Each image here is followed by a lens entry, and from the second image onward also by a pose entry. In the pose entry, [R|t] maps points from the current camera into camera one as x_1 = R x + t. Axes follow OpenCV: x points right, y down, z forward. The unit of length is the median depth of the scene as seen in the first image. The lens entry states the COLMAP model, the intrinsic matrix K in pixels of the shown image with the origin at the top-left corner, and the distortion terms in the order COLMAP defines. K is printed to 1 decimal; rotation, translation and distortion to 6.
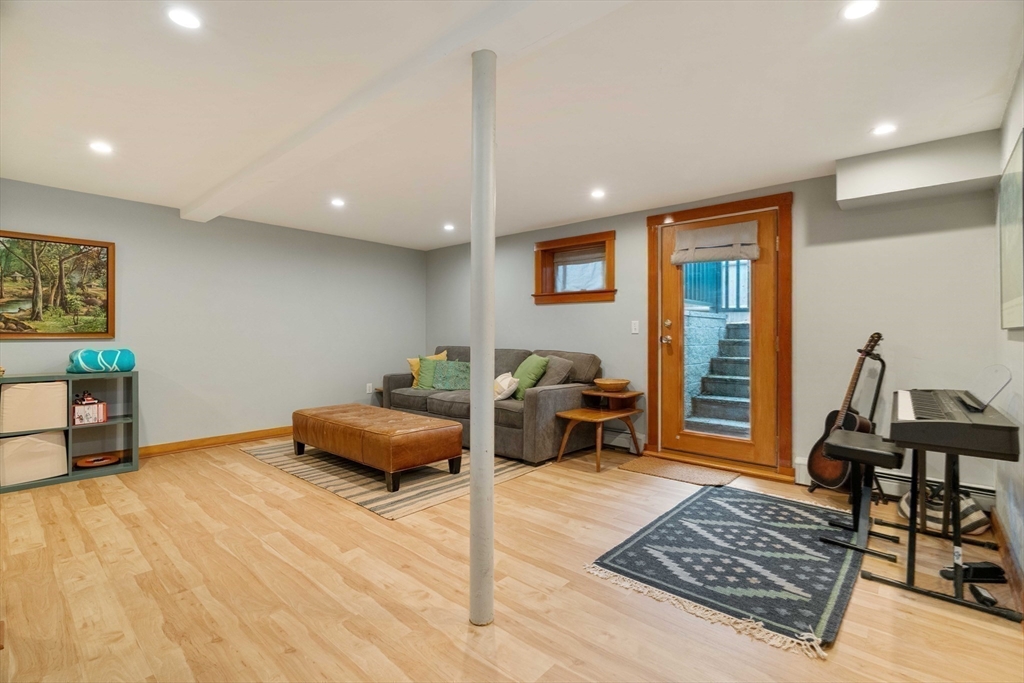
lens RADIAL K [[462.9, 0, 521.1], [0, 462.9, 334.7], [0, 0, 1]] dist [-0.008512, 0.000358]
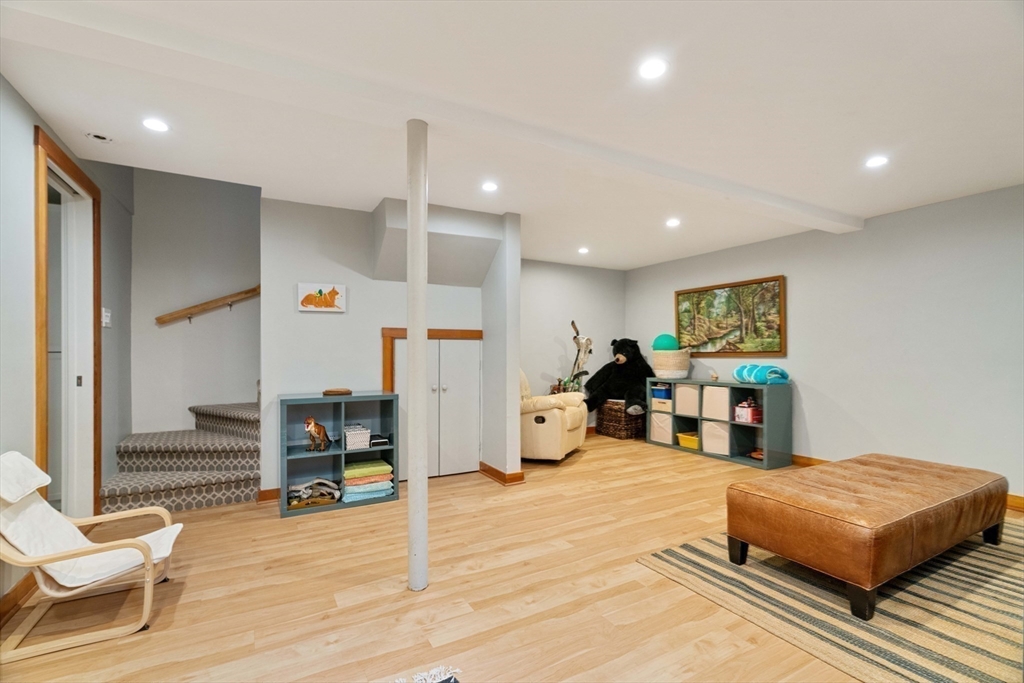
lens RADIAL K [[462.9, 0, 520.5], [0, 462.9, 352.3], [0, 0, 1]] dist [-0.008512, 0.000358]
pose [[-0.324109, -0.001752, -0.946018, 0.485000], [0.001599, 0.999996, -0.002400, -0.001052], [0.946018, -0.002291, -0.324105, 0.813842]]
